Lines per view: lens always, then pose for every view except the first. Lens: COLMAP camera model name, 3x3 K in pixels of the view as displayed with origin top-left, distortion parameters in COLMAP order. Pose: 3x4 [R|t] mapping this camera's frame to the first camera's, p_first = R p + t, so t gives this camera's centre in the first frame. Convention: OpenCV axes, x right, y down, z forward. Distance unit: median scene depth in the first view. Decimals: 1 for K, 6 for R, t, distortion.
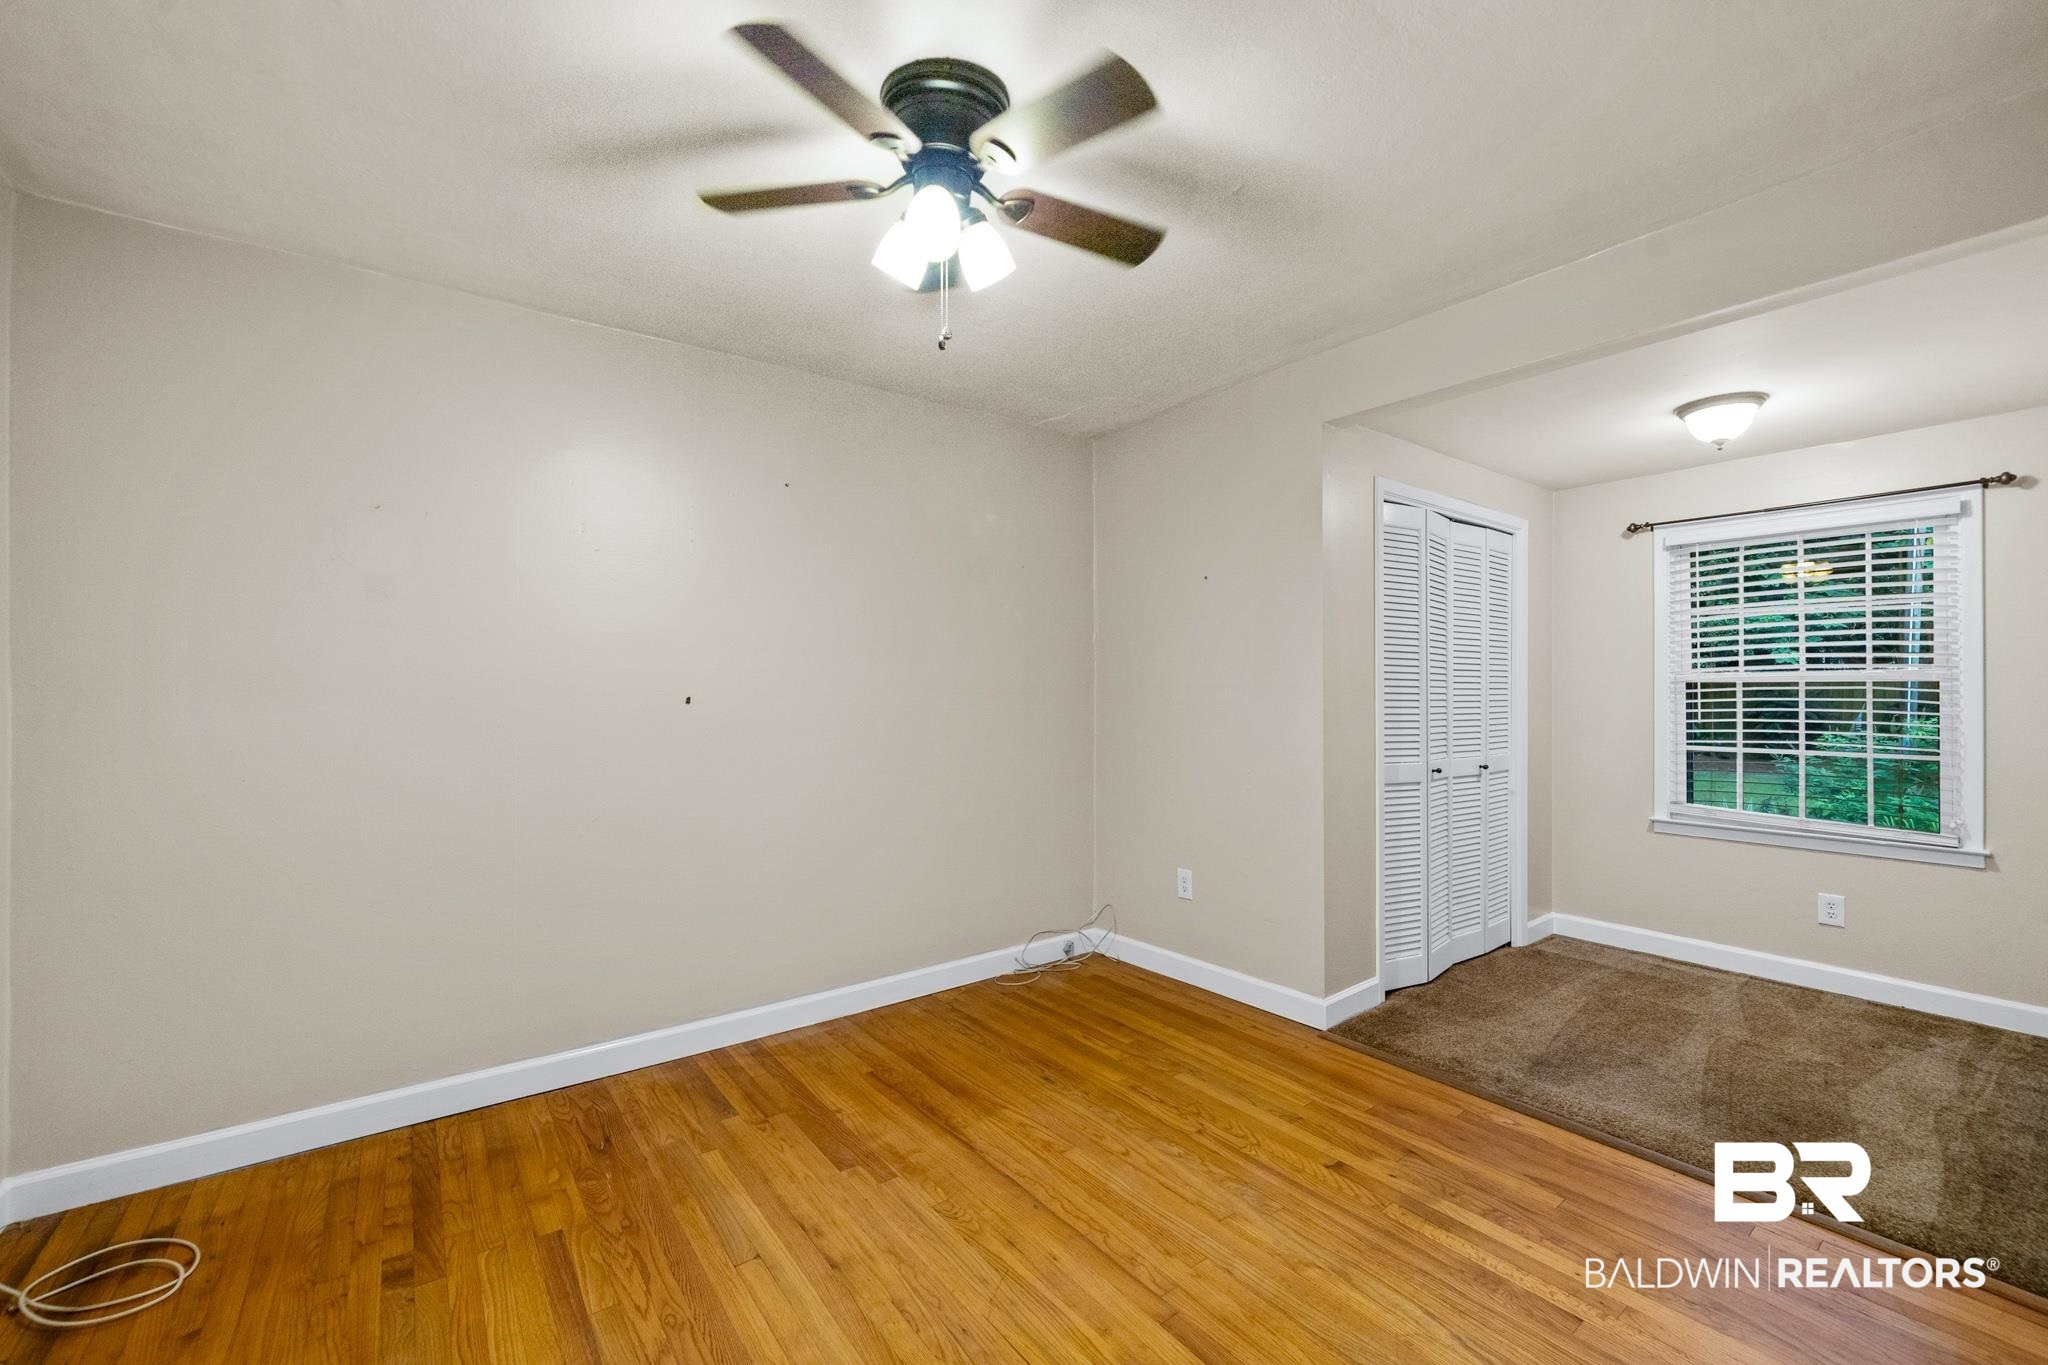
lens RADIAL K [[848.8, 0, 1048.9], [0, 848.8, 685.0], [0, 0, 1]] dist [-0.000092, -0.000140]
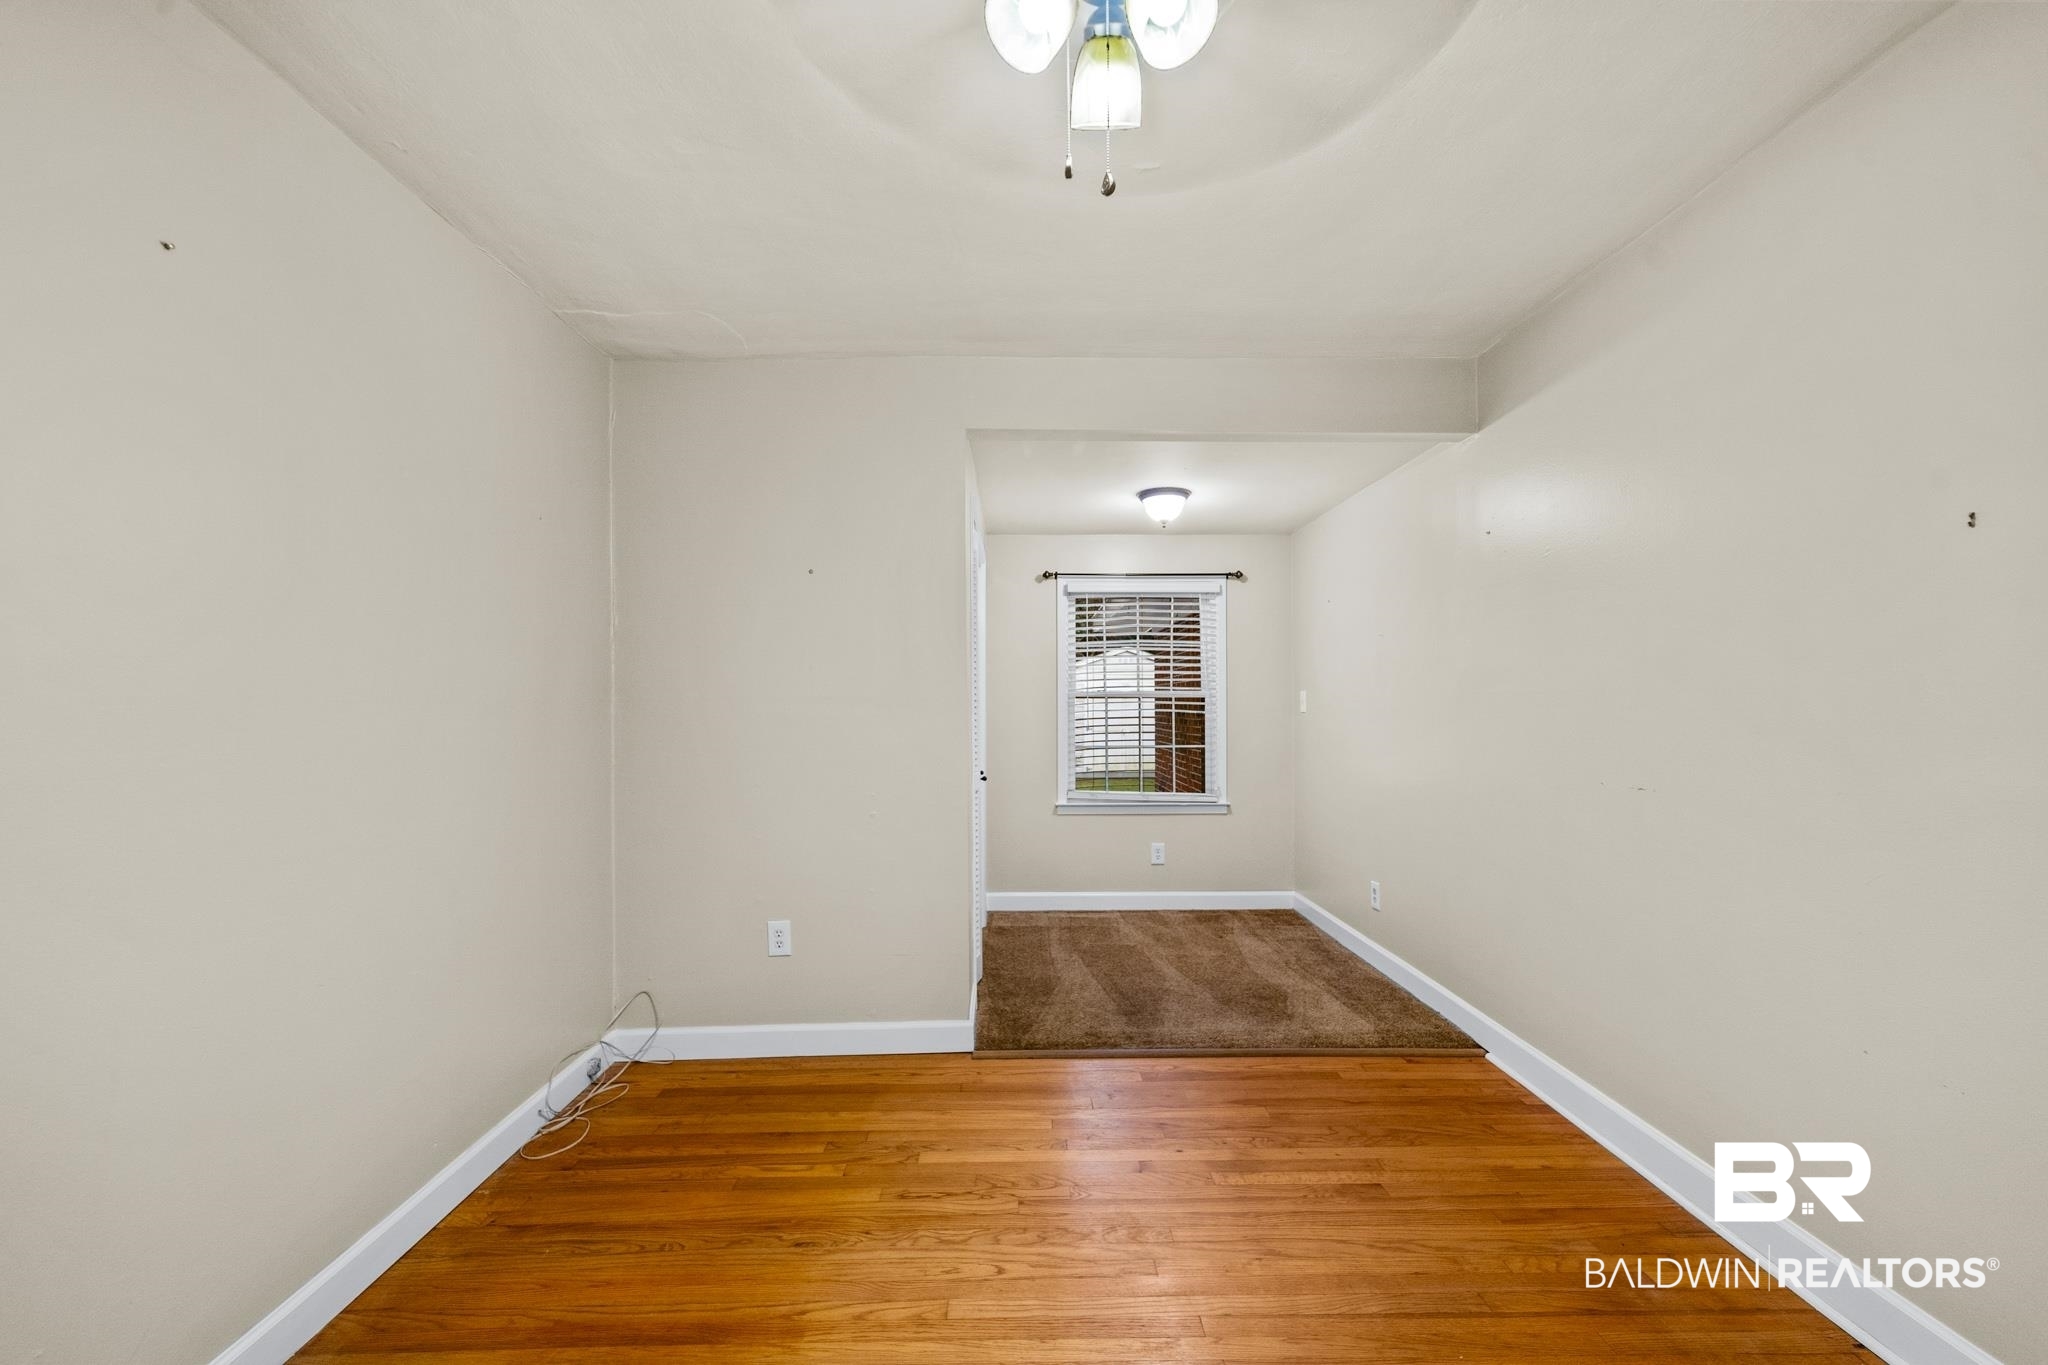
lens RADIAL K [[823.5, 0, 1023.8], [0, 823.5, 703.9], [0, 0, 1]] dist [-0.000776, -0.000487]
pose [[0.590202, -0.000247, 0.807256, -0.395174], [-0.003913, 0.999987, 0.003167, 0.003610], [-0.807246, -0.005028, 0.590193, 0.383016]]
